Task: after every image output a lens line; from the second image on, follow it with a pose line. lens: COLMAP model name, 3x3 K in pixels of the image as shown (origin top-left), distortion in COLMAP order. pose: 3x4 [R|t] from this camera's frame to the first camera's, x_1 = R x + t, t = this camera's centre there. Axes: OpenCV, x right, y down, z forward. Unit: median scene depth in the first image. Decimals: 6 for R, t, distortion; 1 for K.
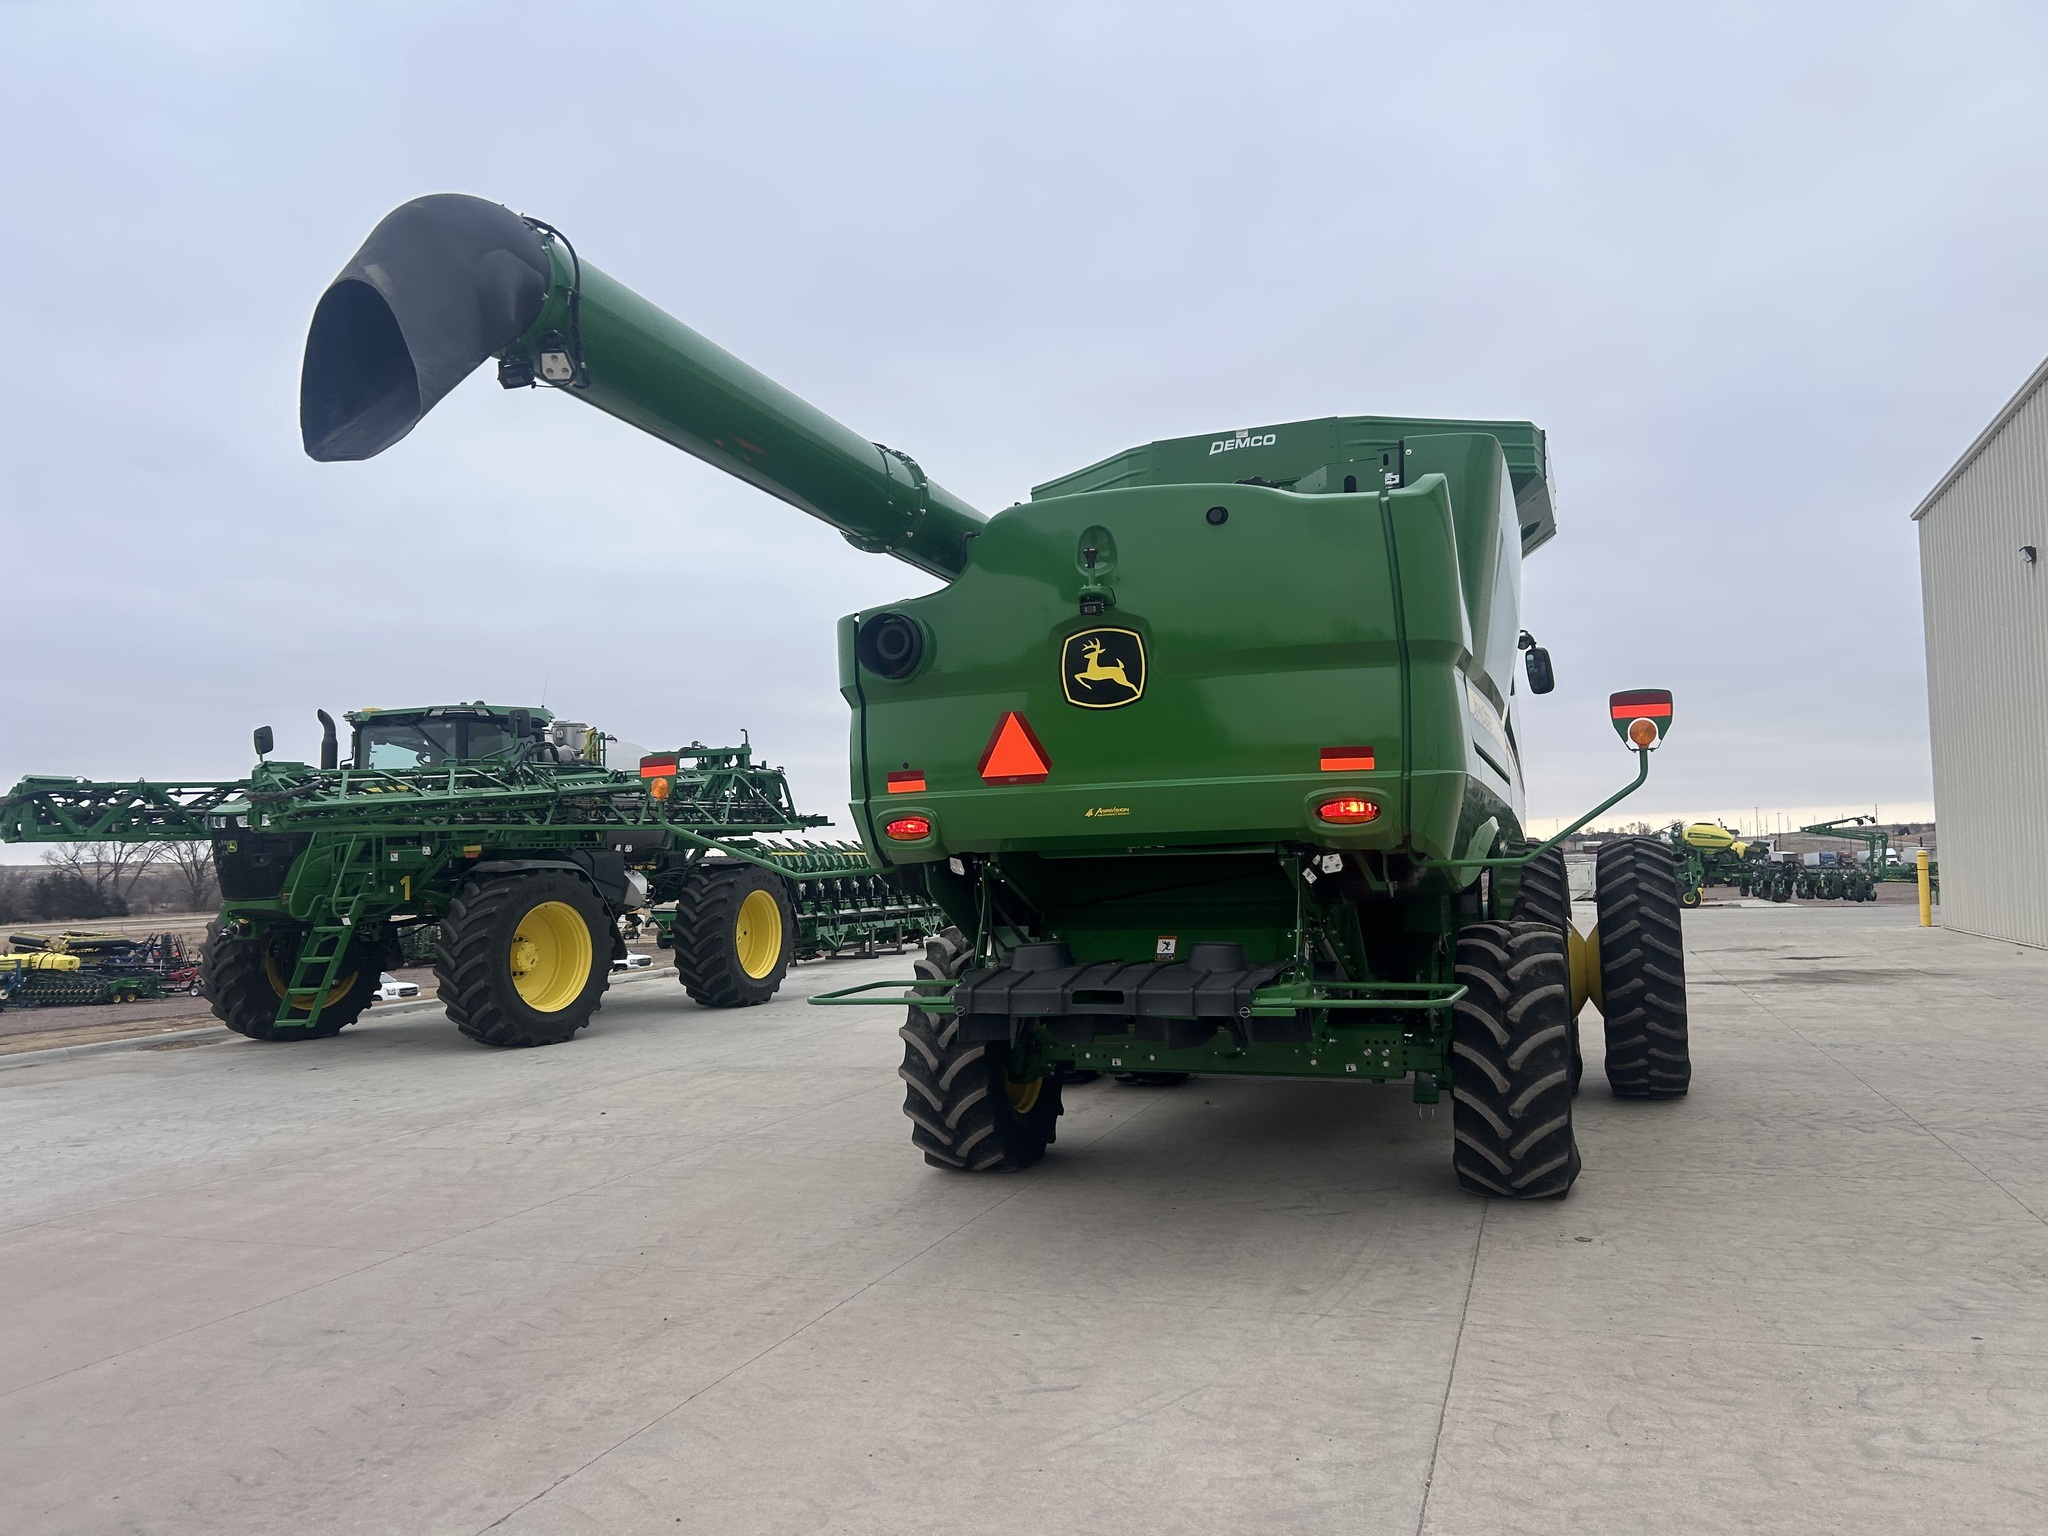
lens RADIAL K [[1528.8, 0, 1036.1], [0, 1528.8, 735.7], [0, 0, 1]] dist [0.048110, -0.050385]
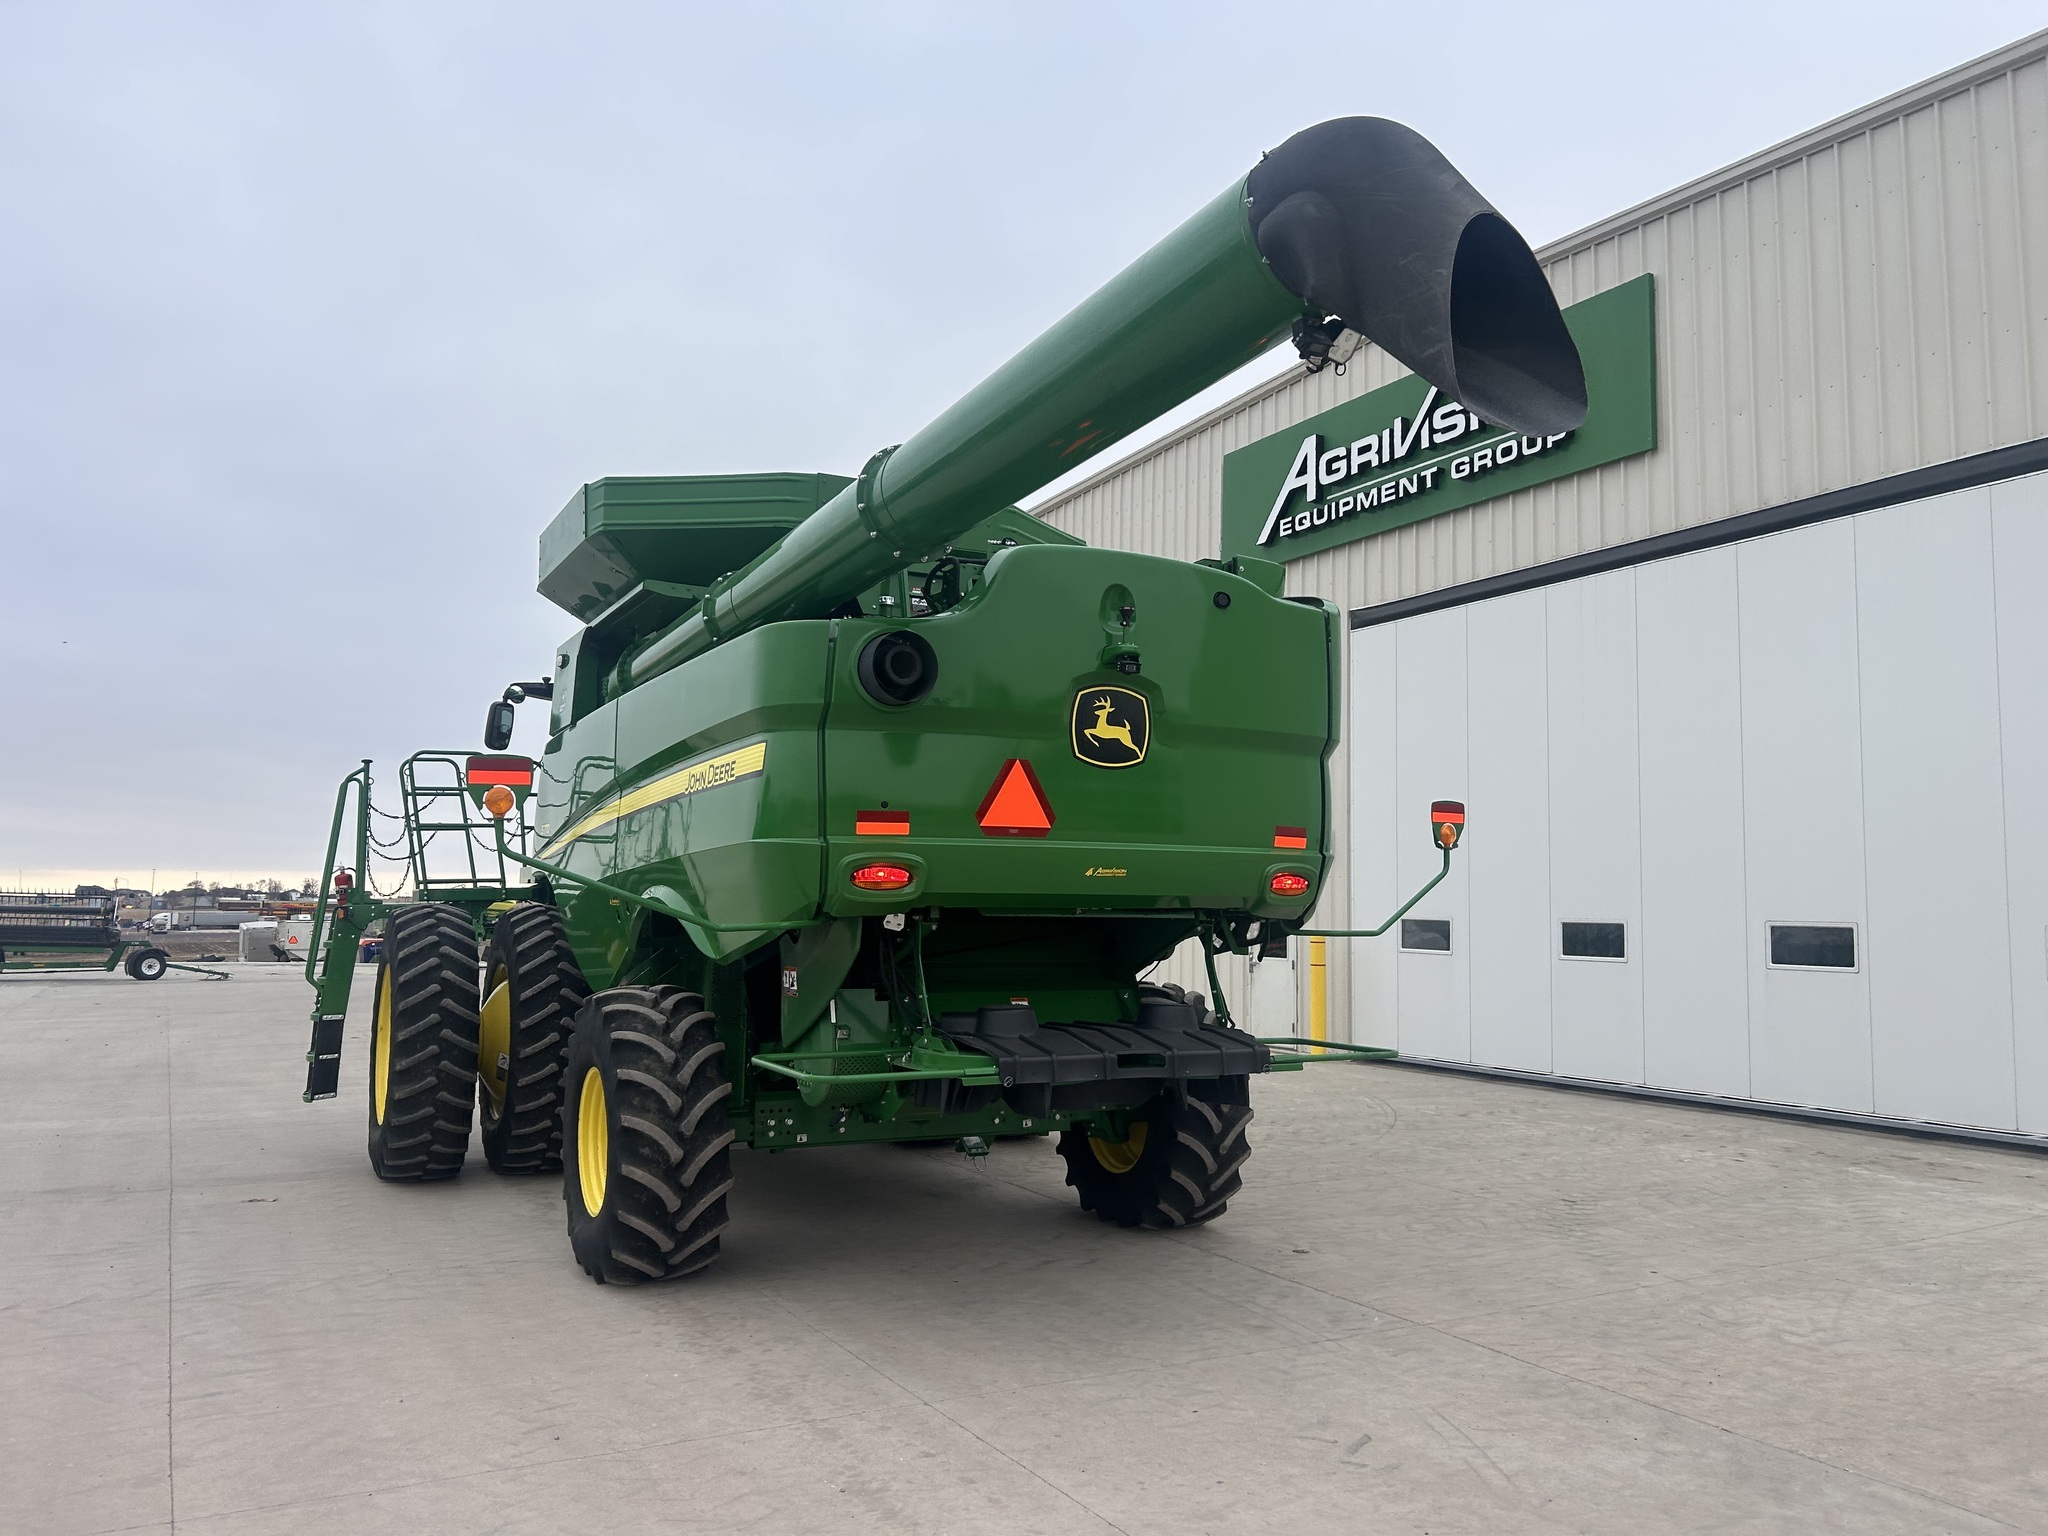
lens RADIAL K [[1528.8, 0, 1033.4], [0, 1528.8, 753.4], [0, 0, 1]] dist [0.048110, -0.050385]
pose [[0.670811, 0.111396, 0.733215, -0.660533], [-0.090639, 0.993558, -0.068024, 0.041510], [-0.736069, -0.020826, 0.676586, 0.336871]]
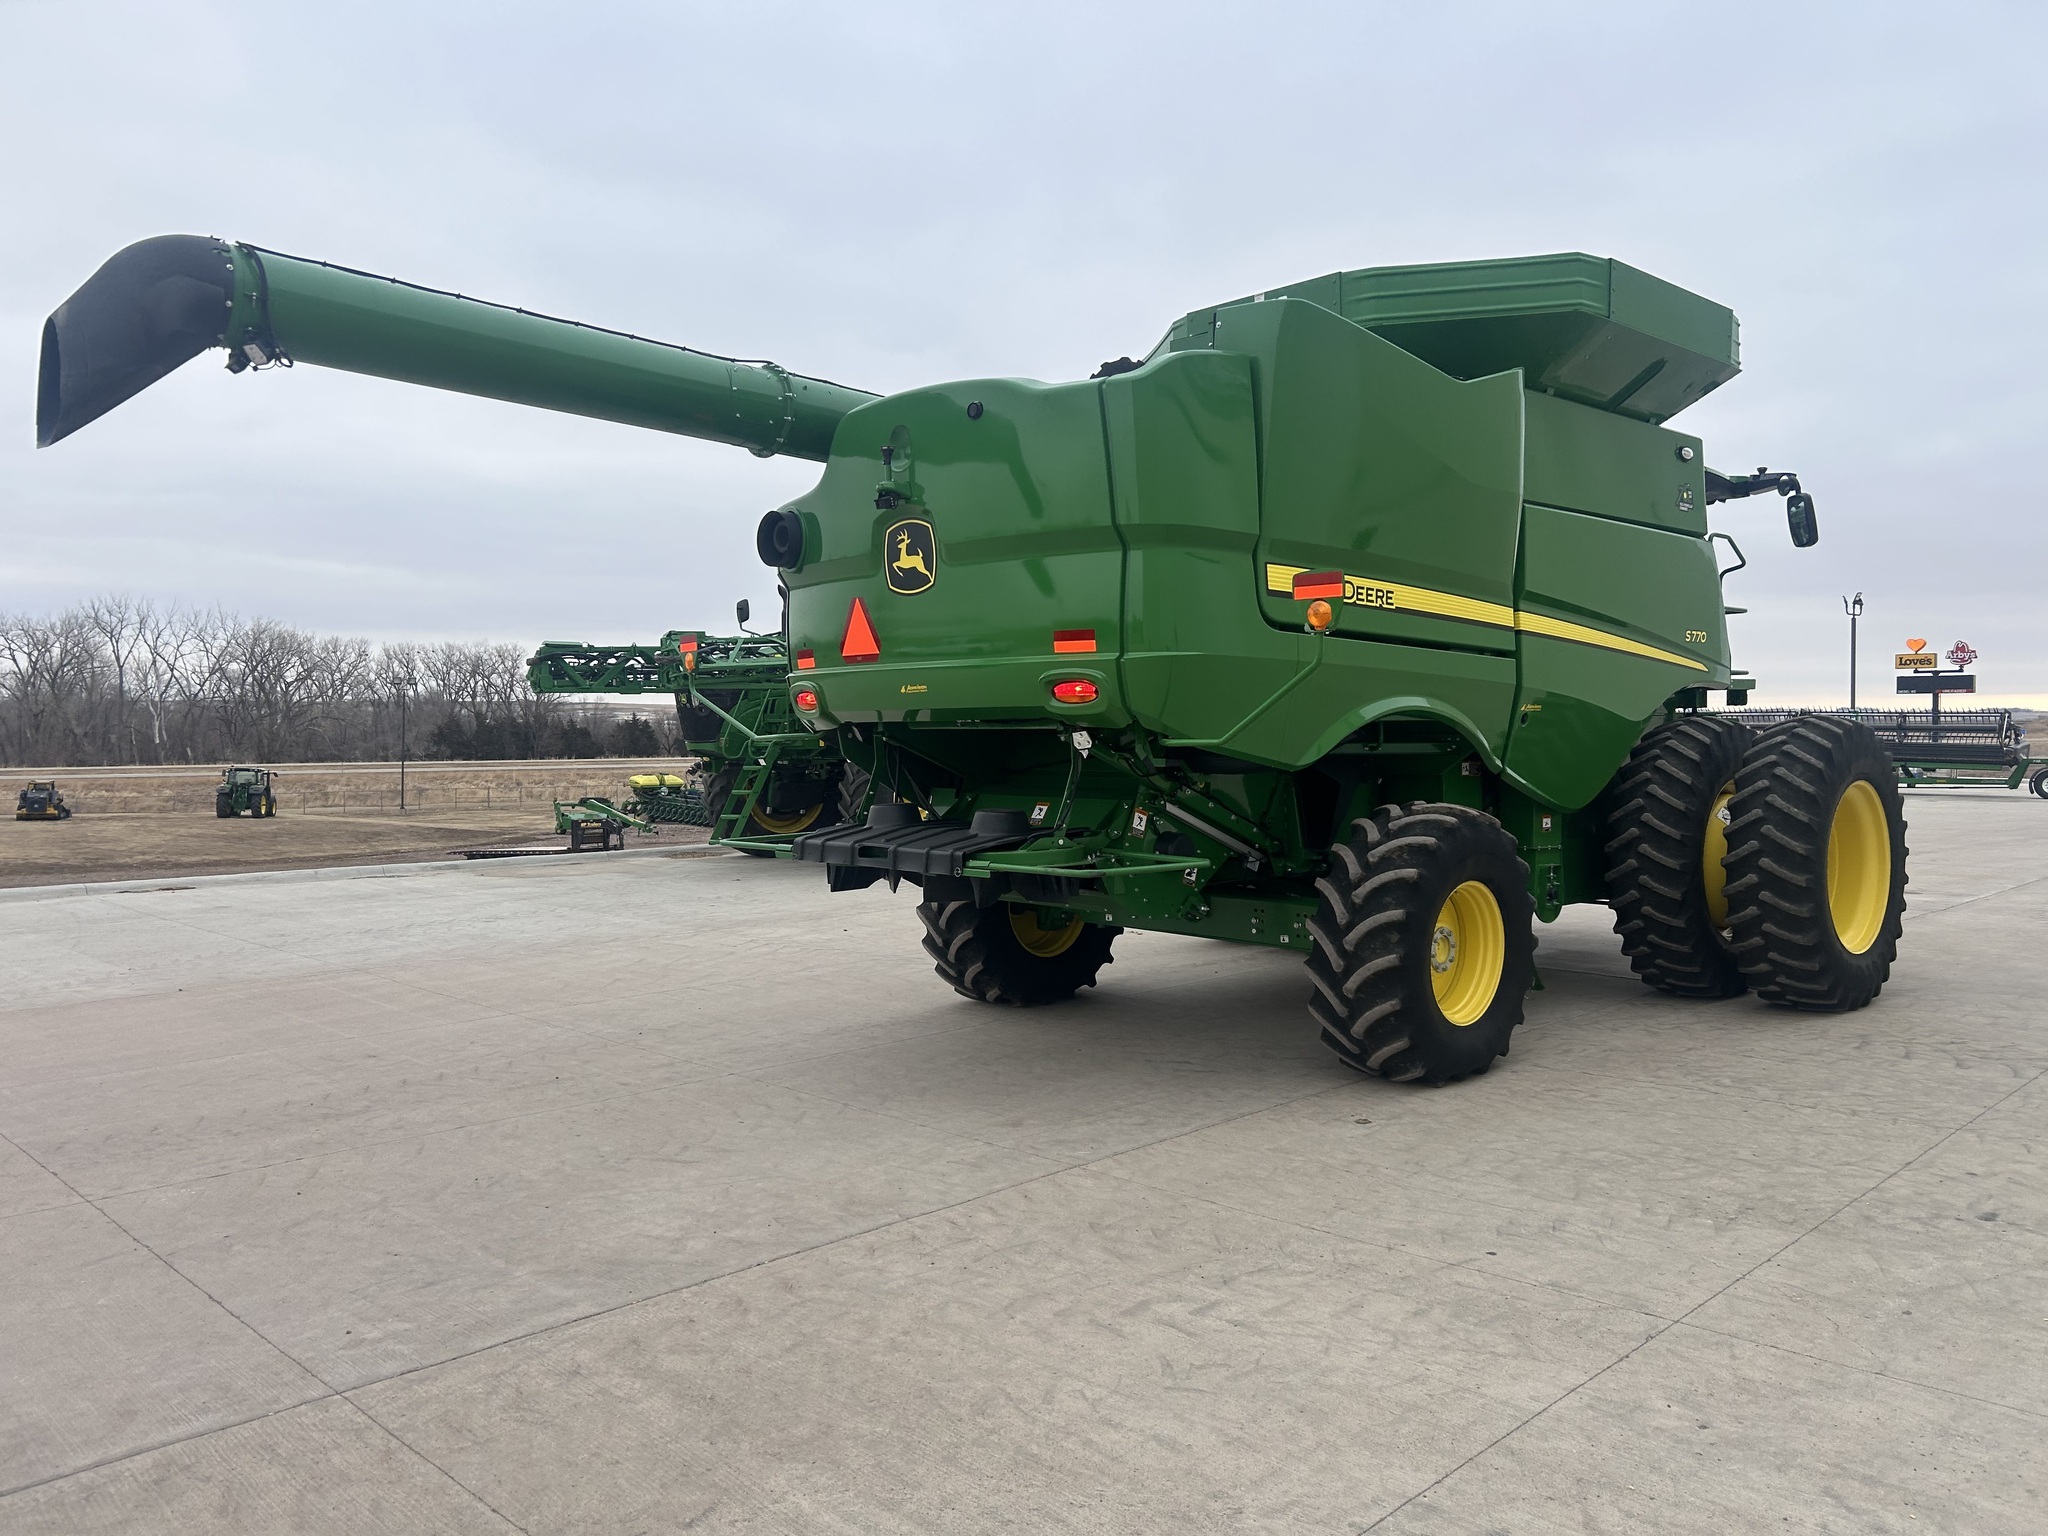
lens RADIAL K [[1528.8, 0, 1040.0], [0, 1528.8, 747.7], [0, 0, 1]] dist [0.048110, -0.050385]
pose [[0.899609, 0.028733, -0.435751, 0.562126], [0.016619, 0.994858, 0.099910, -0.014951], [0.436381, -0.097122, 0.894505, 0.043378]]
